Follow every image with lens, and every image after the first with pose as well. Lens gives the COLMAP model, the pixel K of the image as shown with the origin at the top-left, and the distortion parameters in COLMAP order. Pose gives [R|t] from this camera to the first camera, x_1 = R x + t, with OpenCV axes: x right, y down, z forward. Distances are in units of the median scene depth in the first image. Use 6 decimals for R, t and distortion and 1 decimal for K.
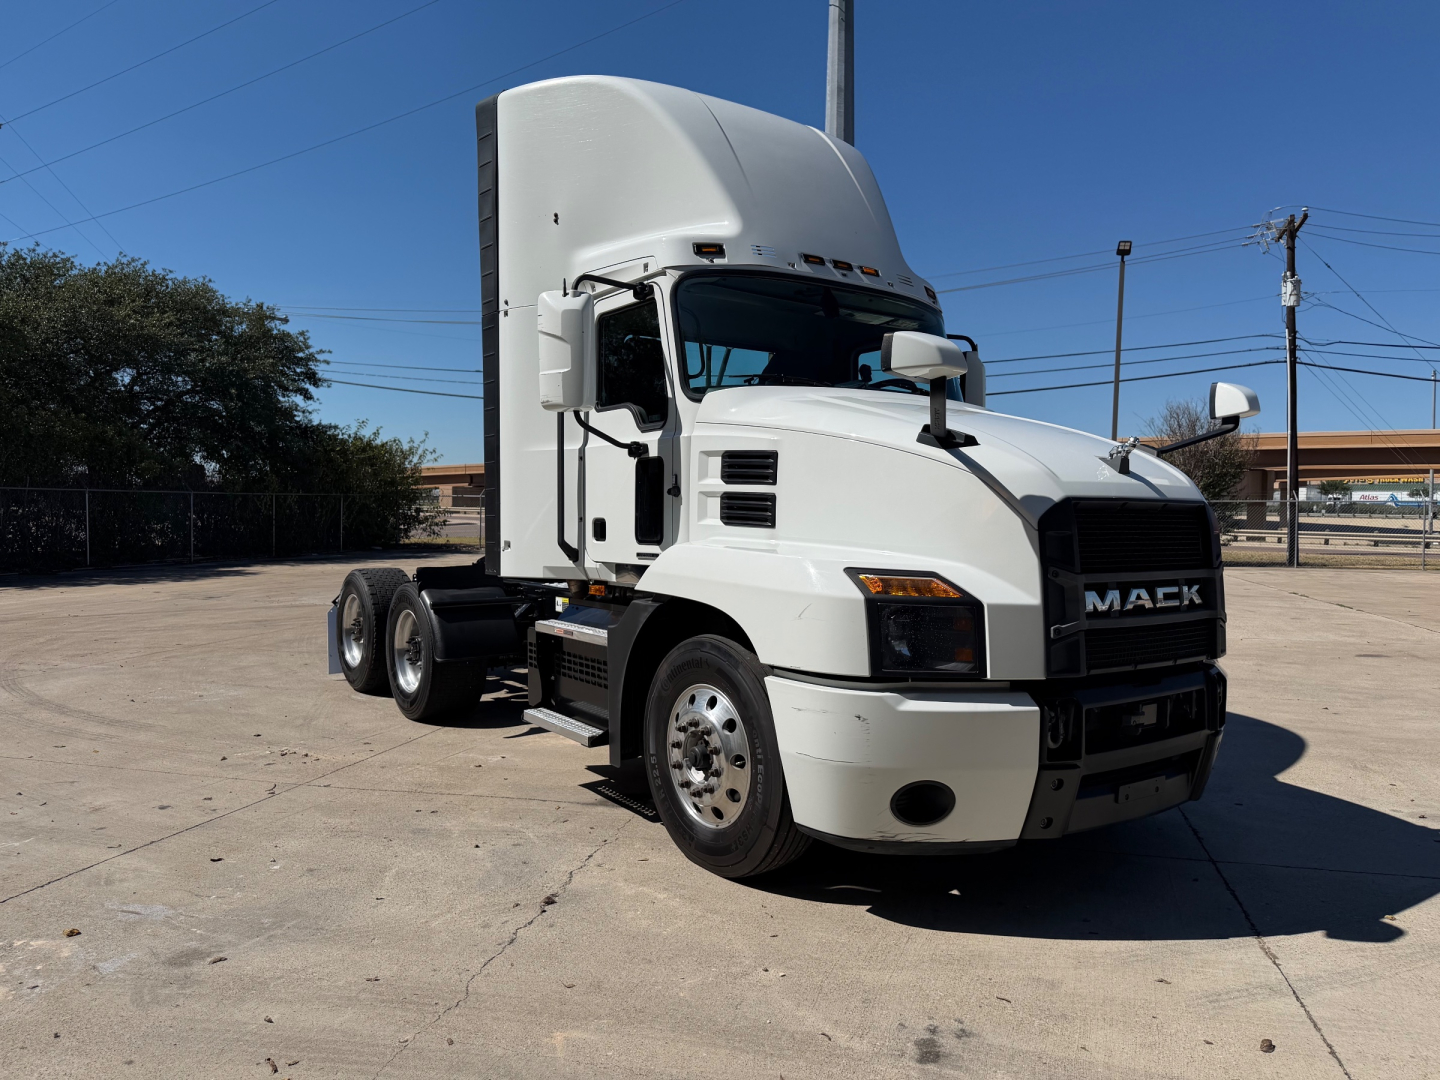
lens RADIAL K [[1026.3, 0, 722.9], [0, 1026.3, 544.0], [0, 0, 1]] dist [0.064364, -0.006944]
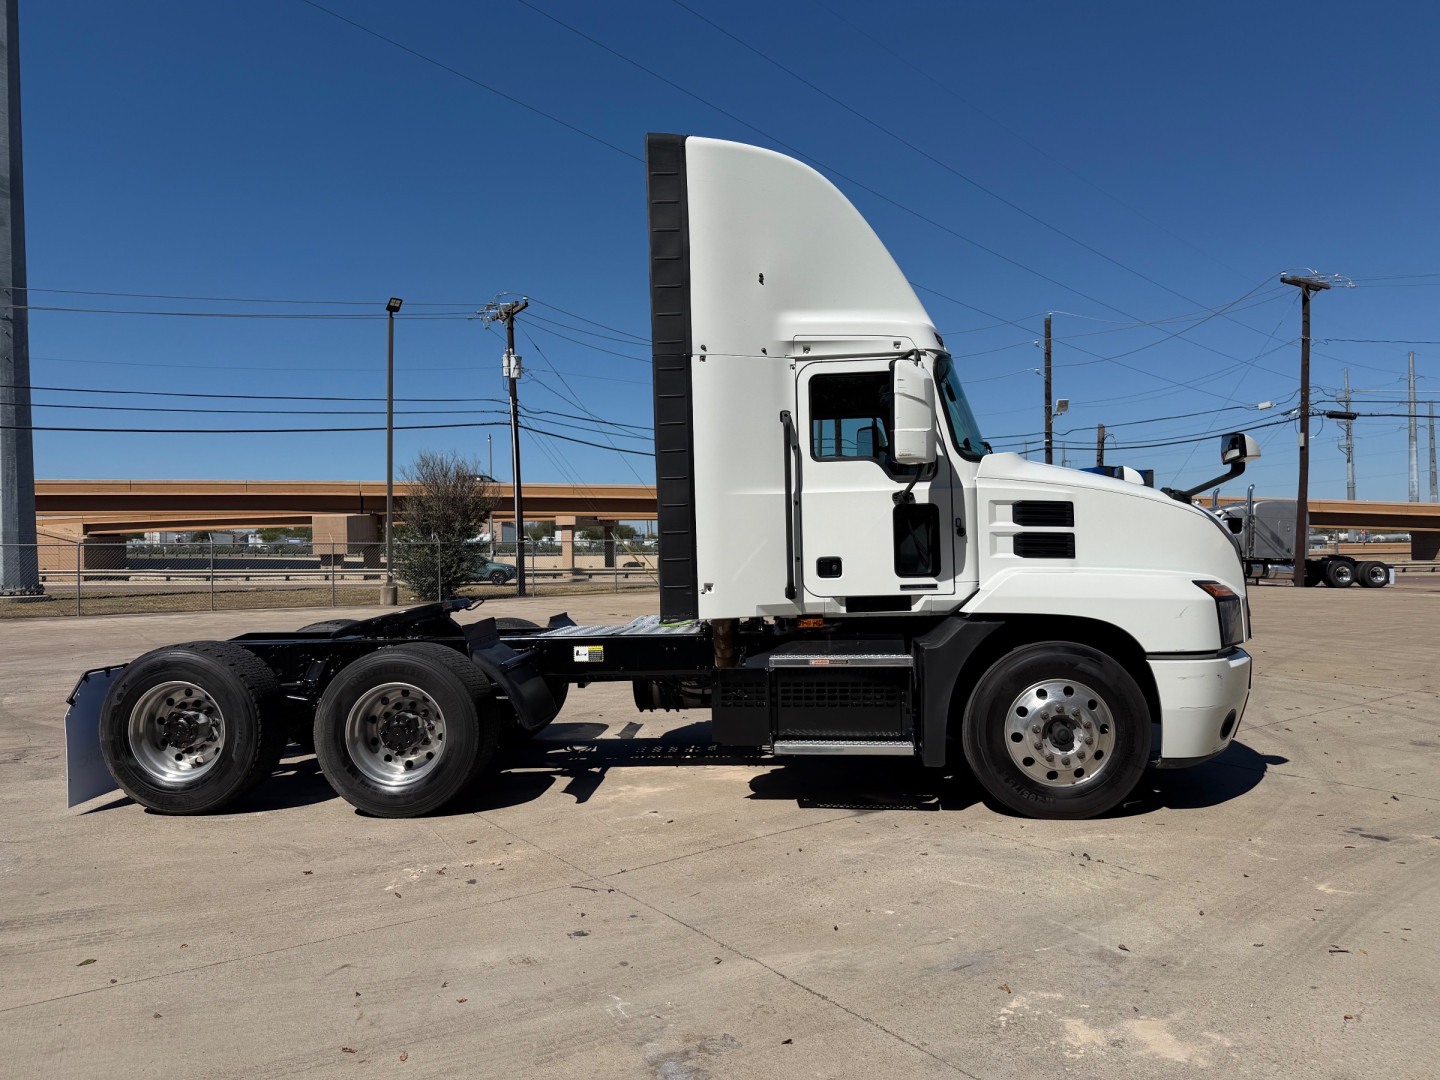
lens RADIAL K [[1026.3, 0, 725.6], [0, 1026.3, 541.0], [0, 0, 1]] dist [0.064364, -0.006944]
pose [[0.645276, -0.012519, 0.763847, -0.801675], [0.046043, 0.998685, -0.022528, -0.017701], [-0.762561, 0.049707, 0.645004, 0.284860]]
